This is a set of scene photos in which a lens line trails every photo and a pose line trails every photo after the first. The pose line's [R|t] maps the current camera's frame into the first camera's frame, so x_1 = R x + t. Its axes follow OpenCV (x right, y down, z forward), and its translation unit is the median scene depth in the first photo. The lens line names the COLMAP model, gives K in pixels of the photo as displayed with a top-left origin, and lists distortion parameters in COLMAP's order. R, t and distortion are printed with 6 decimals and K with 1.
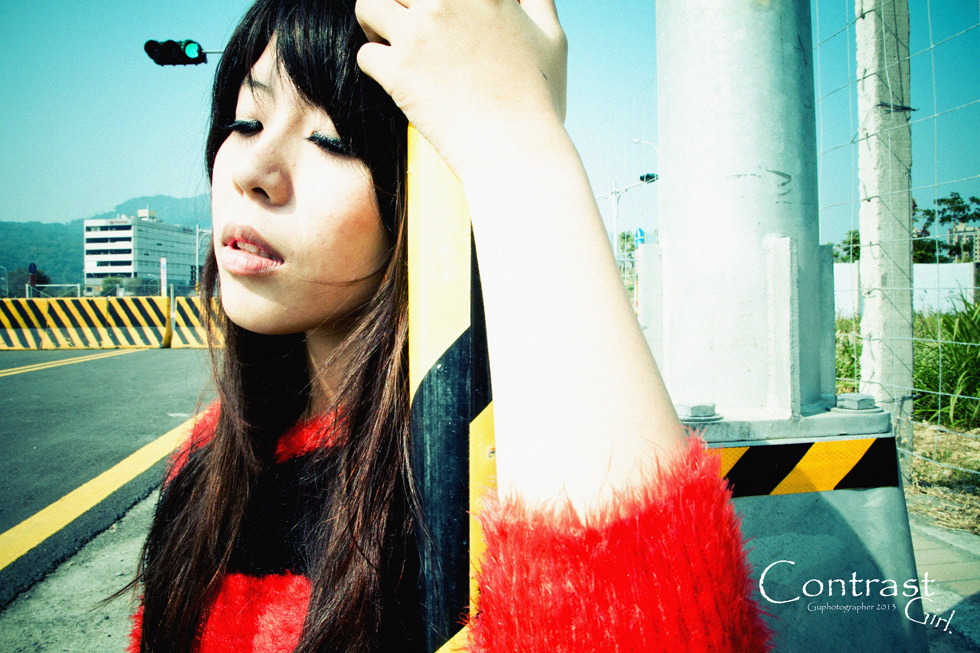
lens RADIAL K [[803.7, 0, 469.2], [0, 803.7, 326.5], [0, 0, 1]] dist [-0.196960, 0.129156]
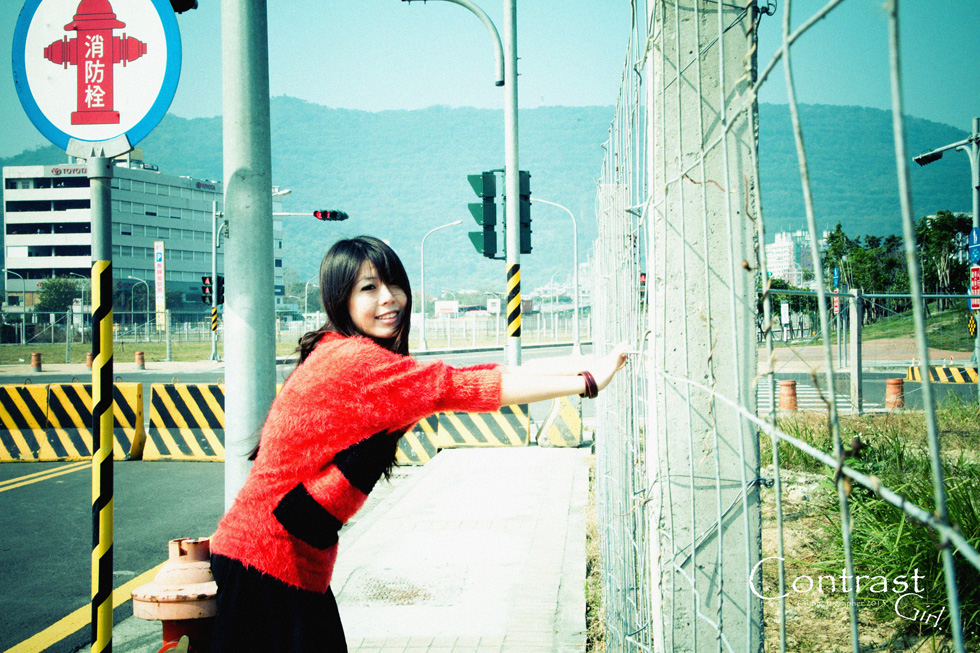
lens RADIAL K [[1647.0, 0, 490.0], [0, 1647.0, 326.5], [0, 0, 1]] dist [0.008101, 1.183691]
pose [[0.984240, -0.003252, -0.176810, 0.547206], [-0.000709, 0.999750, -0.022331, -0.183320], [0.176839, 0.022104, 0.983992, -1.160426]]
